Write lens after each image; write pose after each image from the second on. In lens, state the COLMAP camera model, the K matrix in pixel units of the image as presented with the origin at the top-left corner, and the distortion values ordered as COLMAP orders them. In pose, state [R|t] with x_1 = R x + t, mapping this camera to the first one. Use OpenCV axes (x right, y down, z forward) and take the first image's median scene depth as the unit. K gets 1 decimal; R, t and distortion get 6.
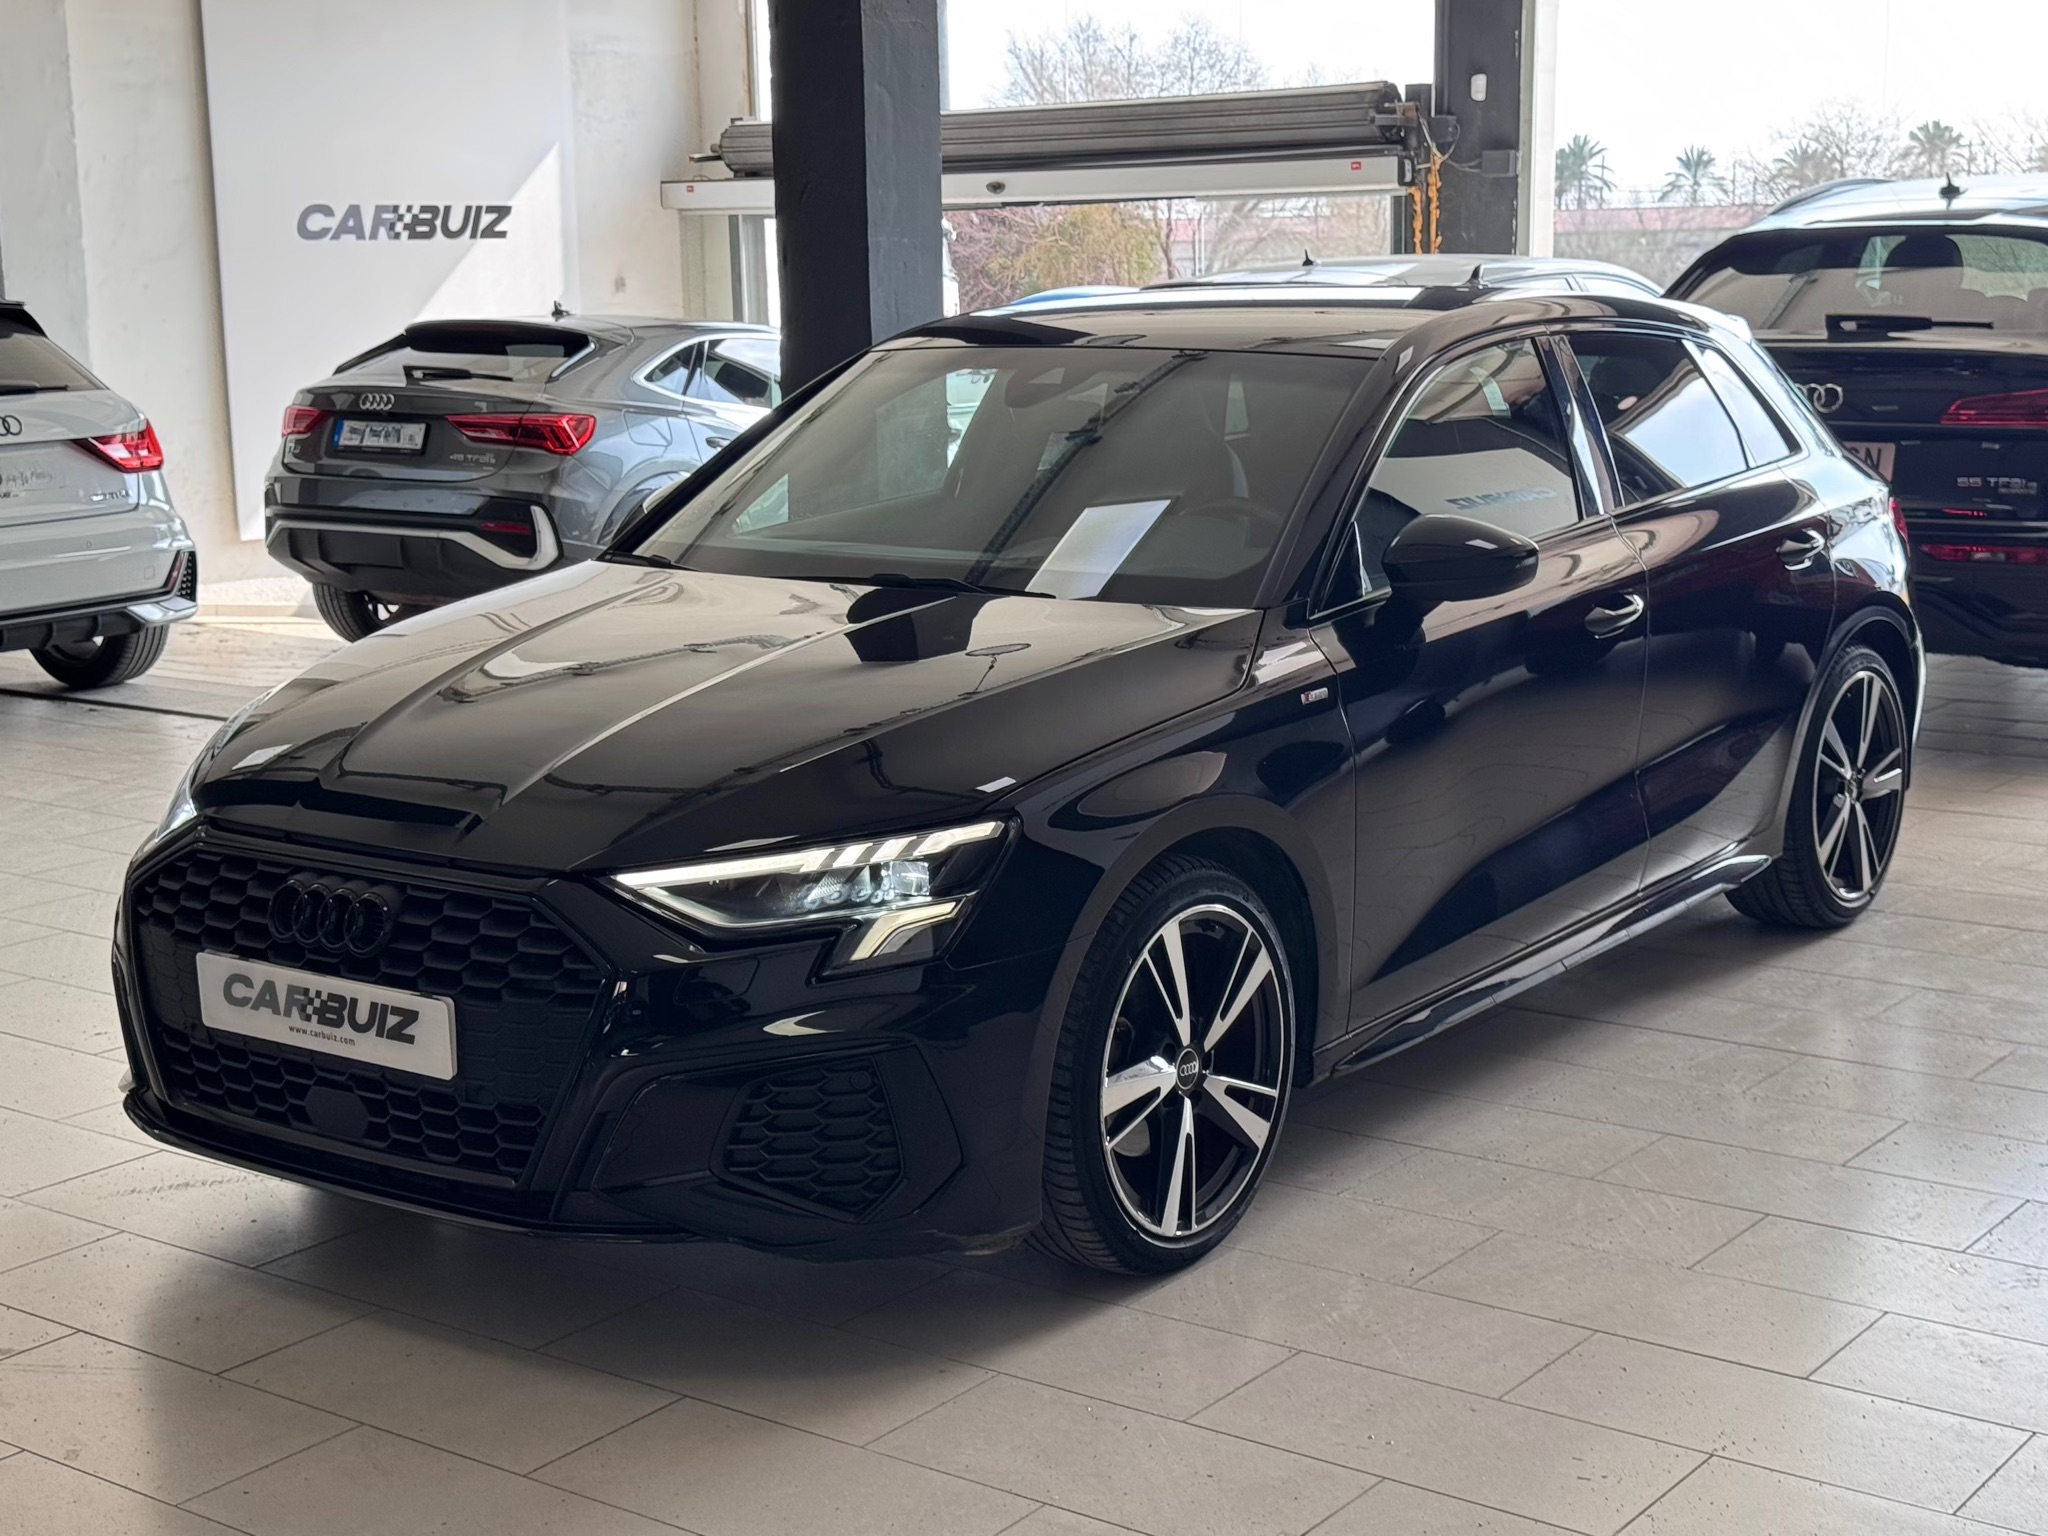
lens RADIAL K [[2950.3, 0, 1033.3], [0, 2950.3, 758.2], [0, 0, 1]] dist [0.132551, 0.000000]
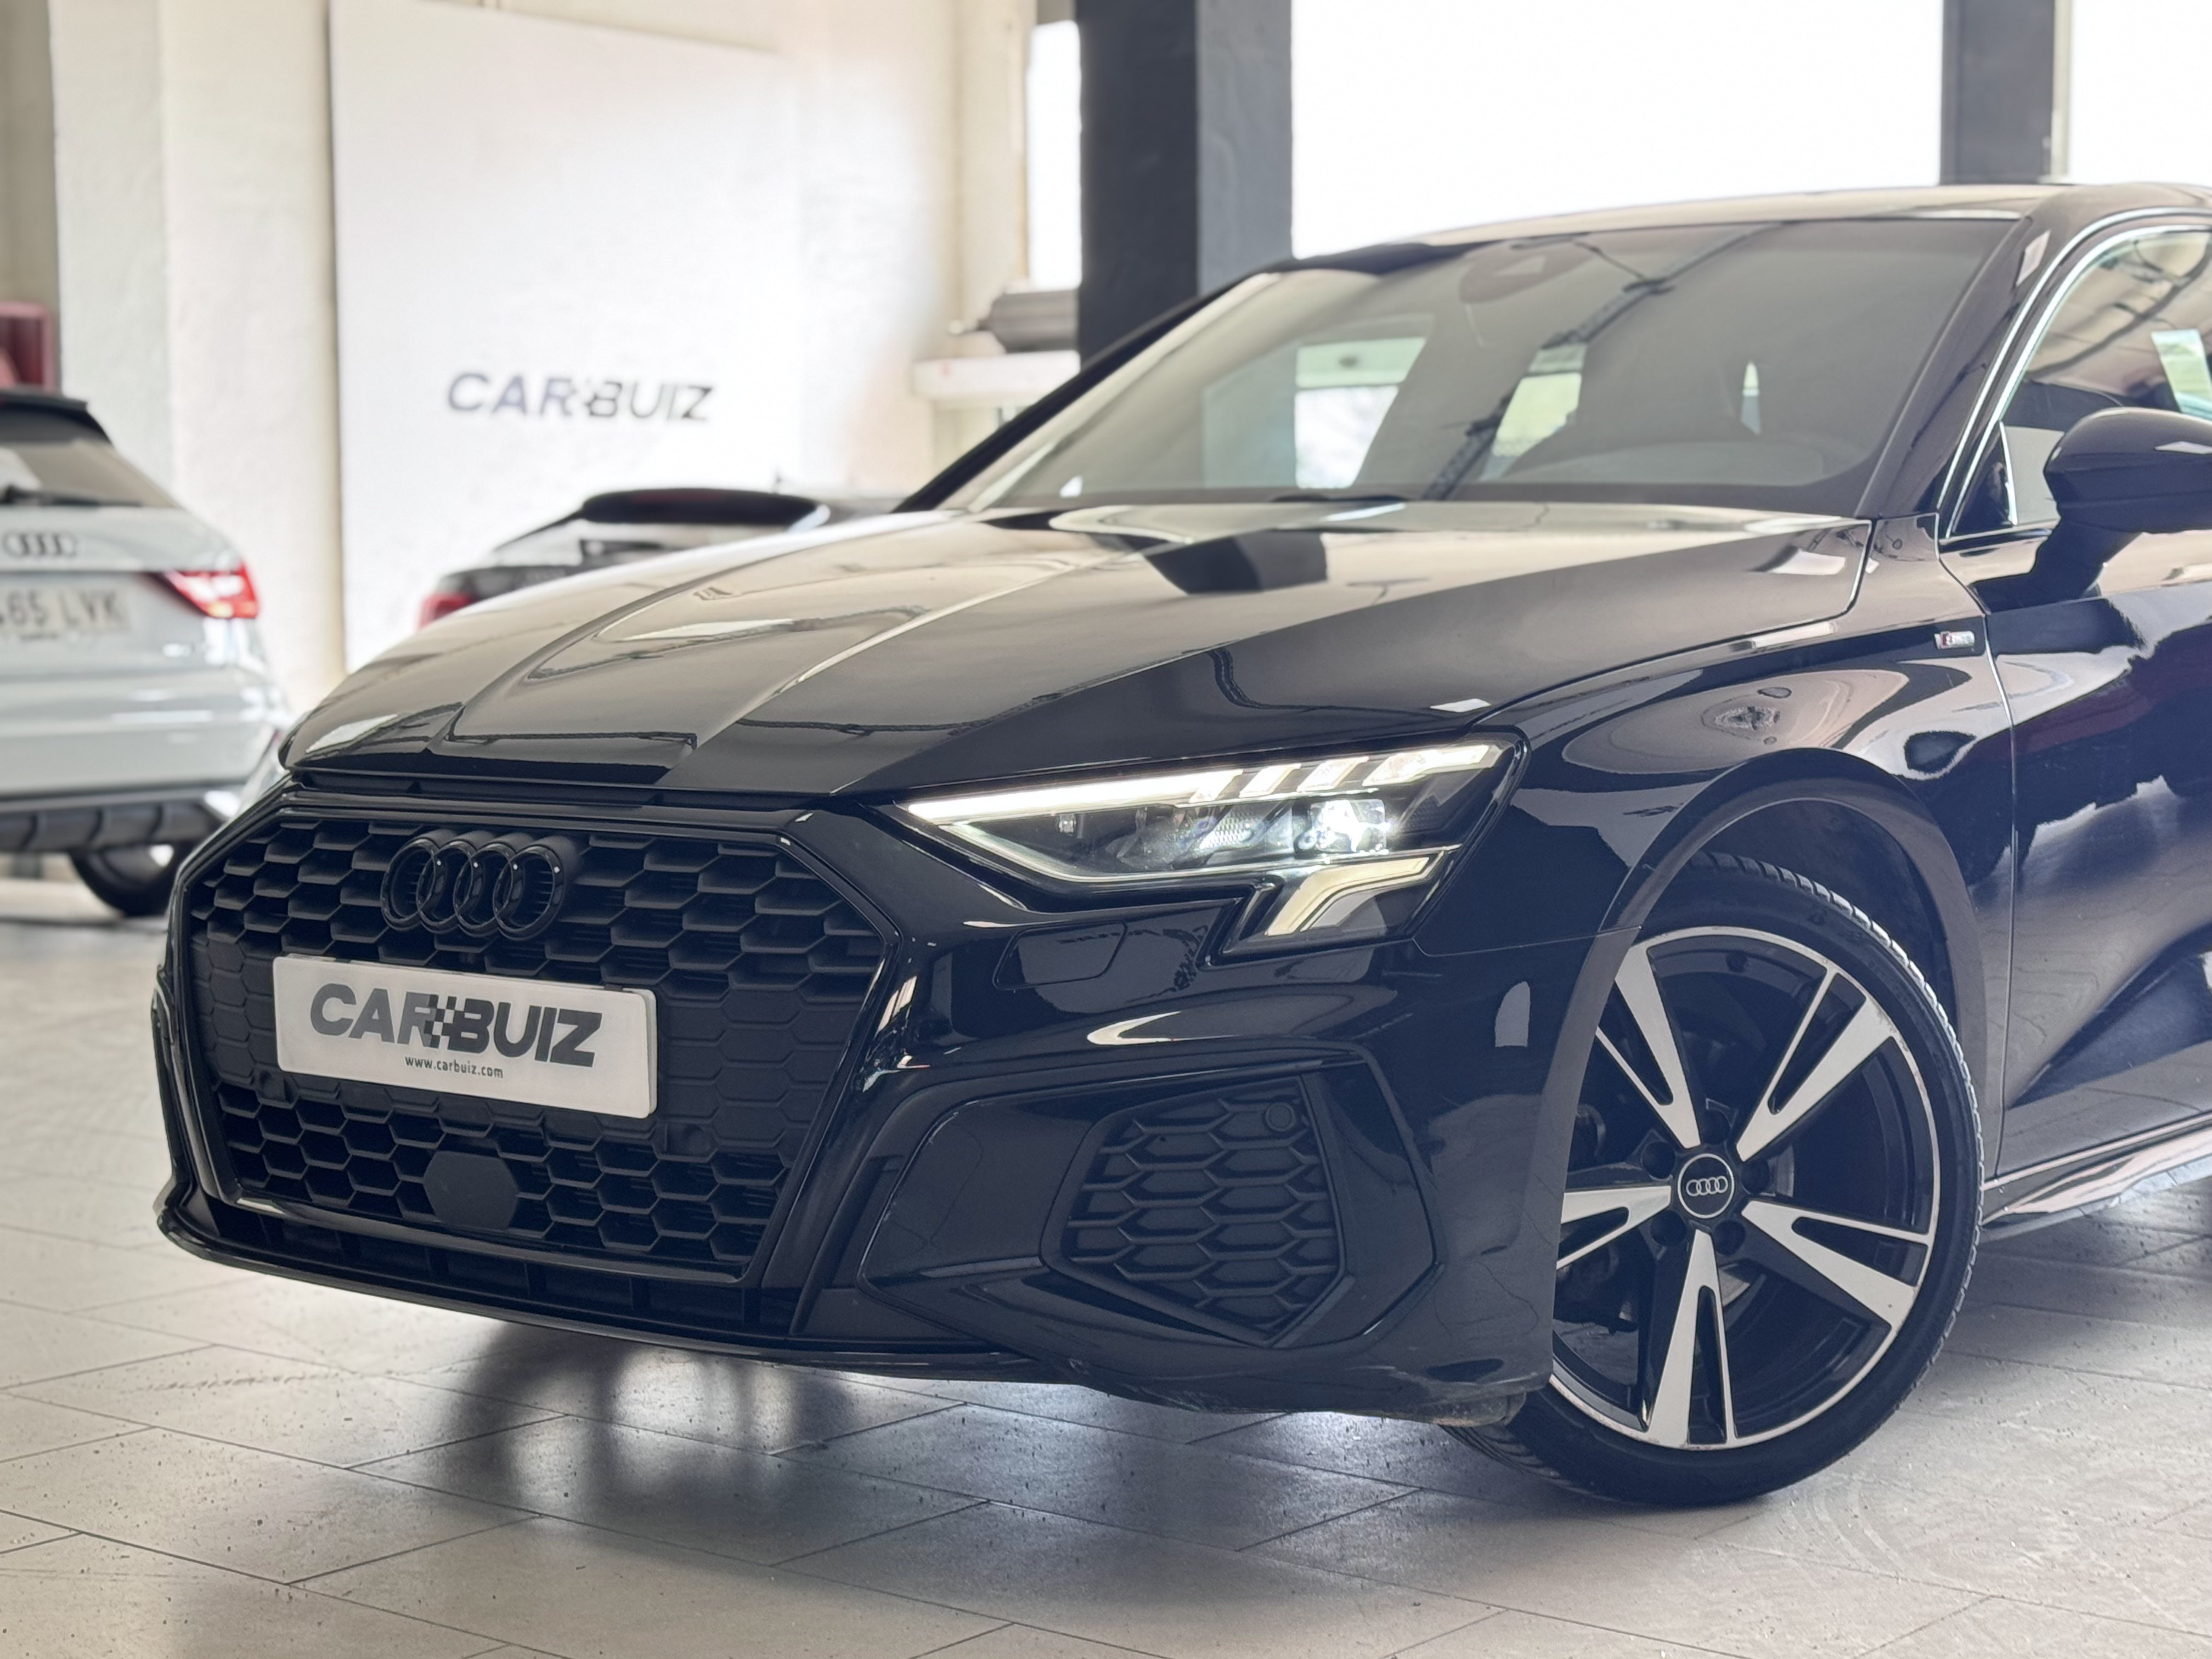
lens RADIAL K [[3780.7, 0, 1088.3], [0, 3780.7, 843.2], [0, 0, 1]] dist [0.112406, 0.000000]
pose [[0.997584, 0.016929, -0.067377, -0.034376], [-0.024018, 0.994094, -0.105832, 0.103581], [0.065188, 0.107195, 0.992099, 0.135774]]
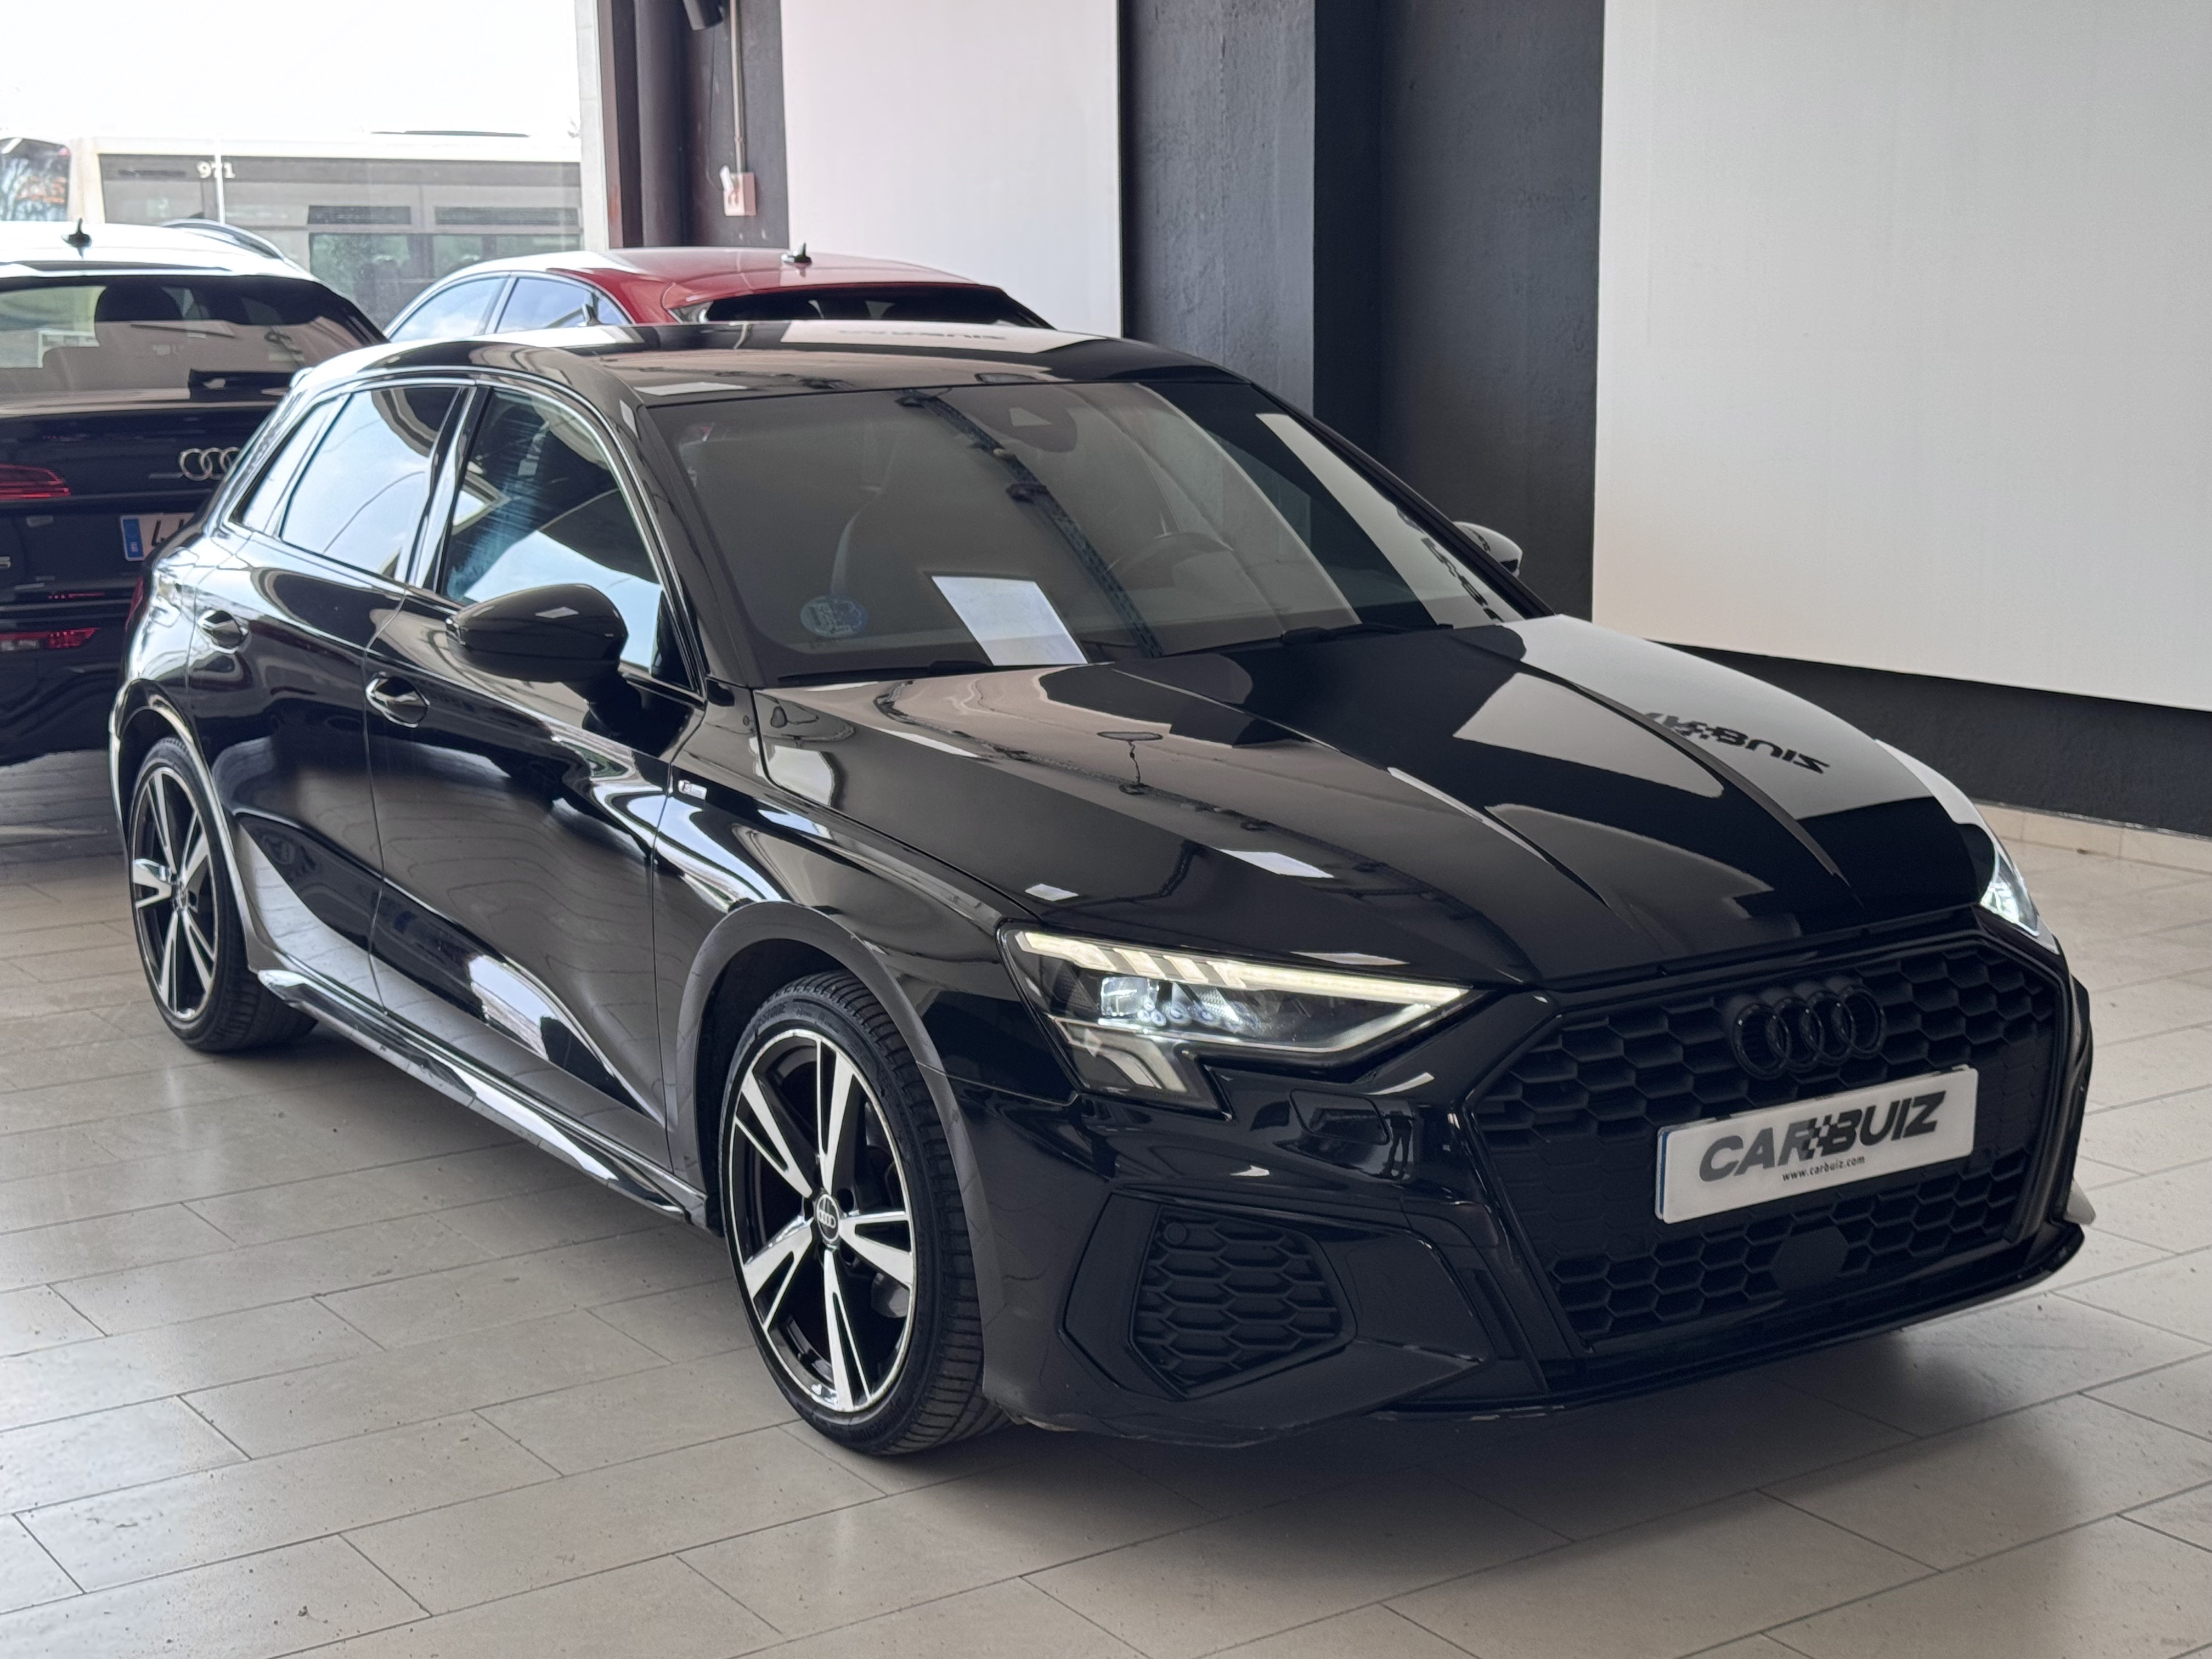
lens RADIAL K [[3186.6, 0, 1101.1], [0, 3186.6, 828.6], [0, 0, 1]] dist [0.132551, 0.000000]
pose [[0.340930, -0.157230, 0.926847, -0.919226], [0.175403, 0.979240, 0.101598, -0.105898], [-0.923580, 0.127934, 0.361431, 0.677266]]
